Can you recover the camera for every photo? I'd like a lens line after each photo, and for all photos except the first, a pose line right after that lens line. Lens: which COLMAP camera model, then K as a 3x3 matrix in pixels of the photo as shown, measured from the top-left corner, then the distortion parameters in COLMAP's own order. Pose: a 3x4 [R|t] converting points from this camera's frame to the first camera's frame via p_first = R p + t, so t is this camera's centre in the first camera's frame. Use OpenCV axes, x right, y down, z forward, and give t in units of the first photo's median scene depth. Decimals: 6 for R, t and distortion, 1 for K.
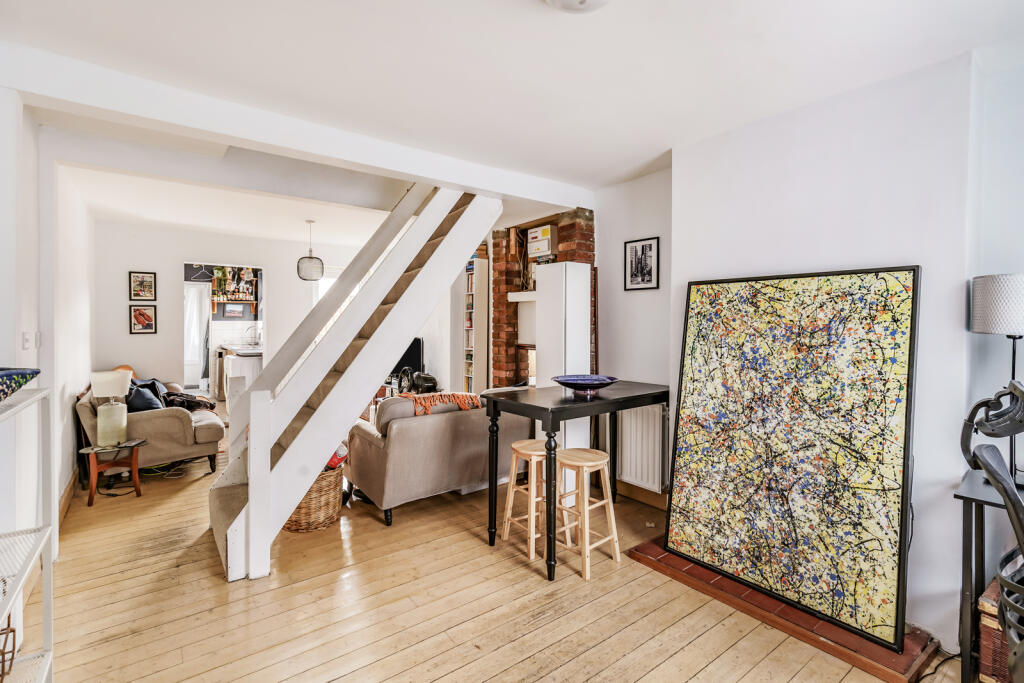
lens RADIAL K [[478.8, 0, 514.0], [0, 478.8, 323.2], [0, 0, 1]] dist [0.003630, -0.000404]
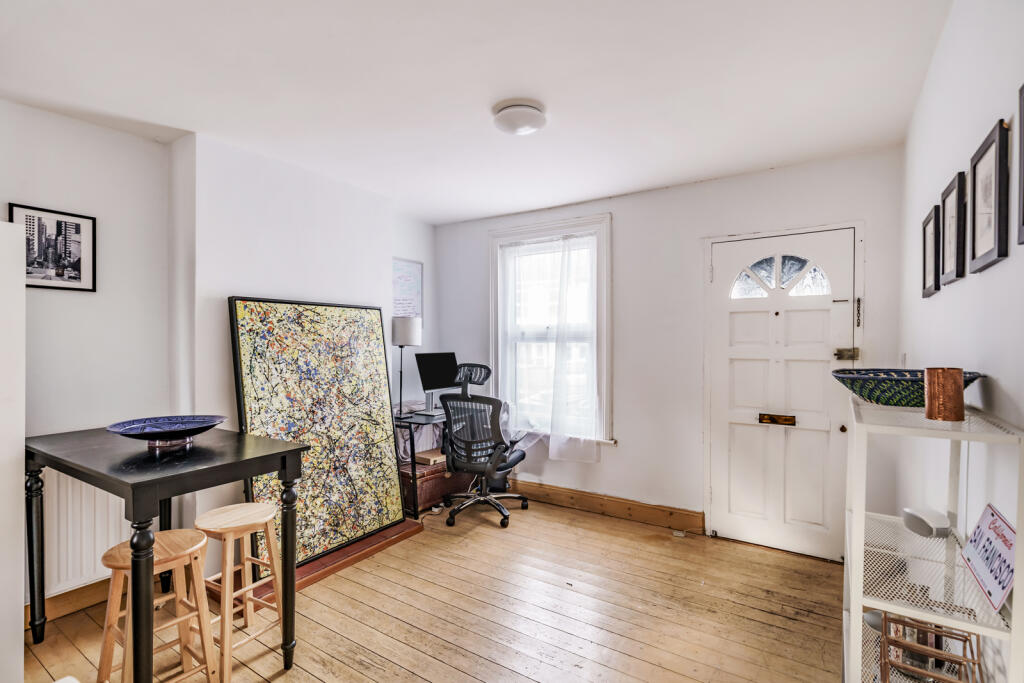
lens RADIAL K [[478.8, 0, 507.3], [0, 478.8, 345.3], [0, 0, 1]] dist [0.003630, -0.000404]
pose [[-0.329695, -0.009799, 0.944036, -0.803211], [0.002366, 0.999934, 0.011205, -0.000638], [-0.944084, 0.005928, -0.329651, 0.948346]]
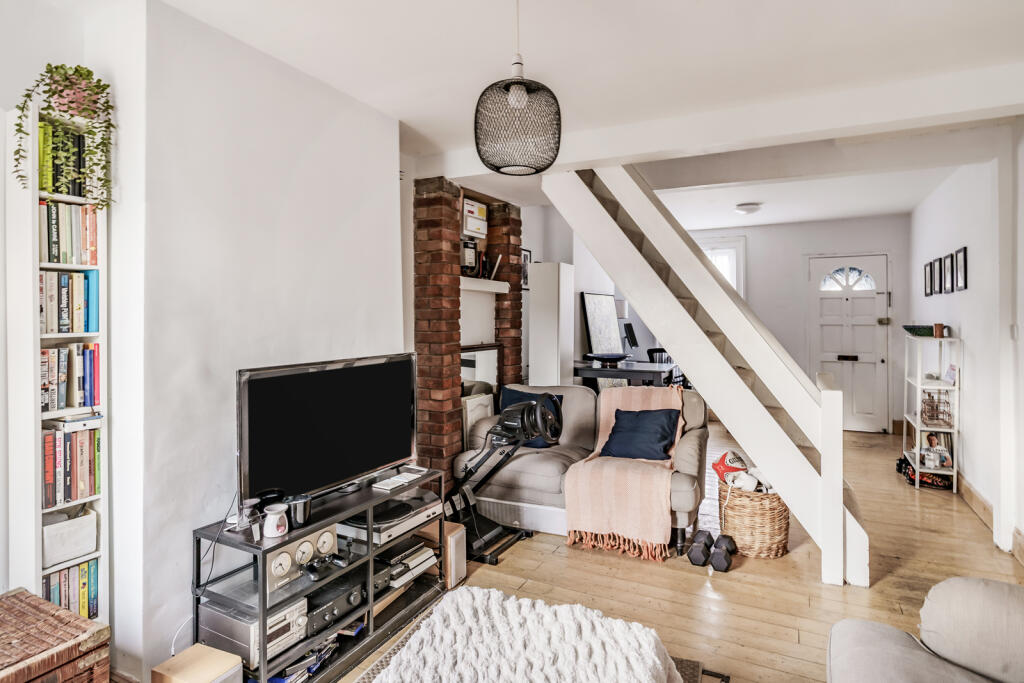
lens RADIAL K [[558.7, 0, 518.8], [0, 558.7, 309.1], [0, 0, 1]] dist [-0.024729, 0.000070]
pose [[-0.442795, 0.003090, 0.896618, -1.524123], [0.003720, 0.999992, -0.001609, -0.023833], [-0.896615, 0.002623, -0.442803, 2.449593]]
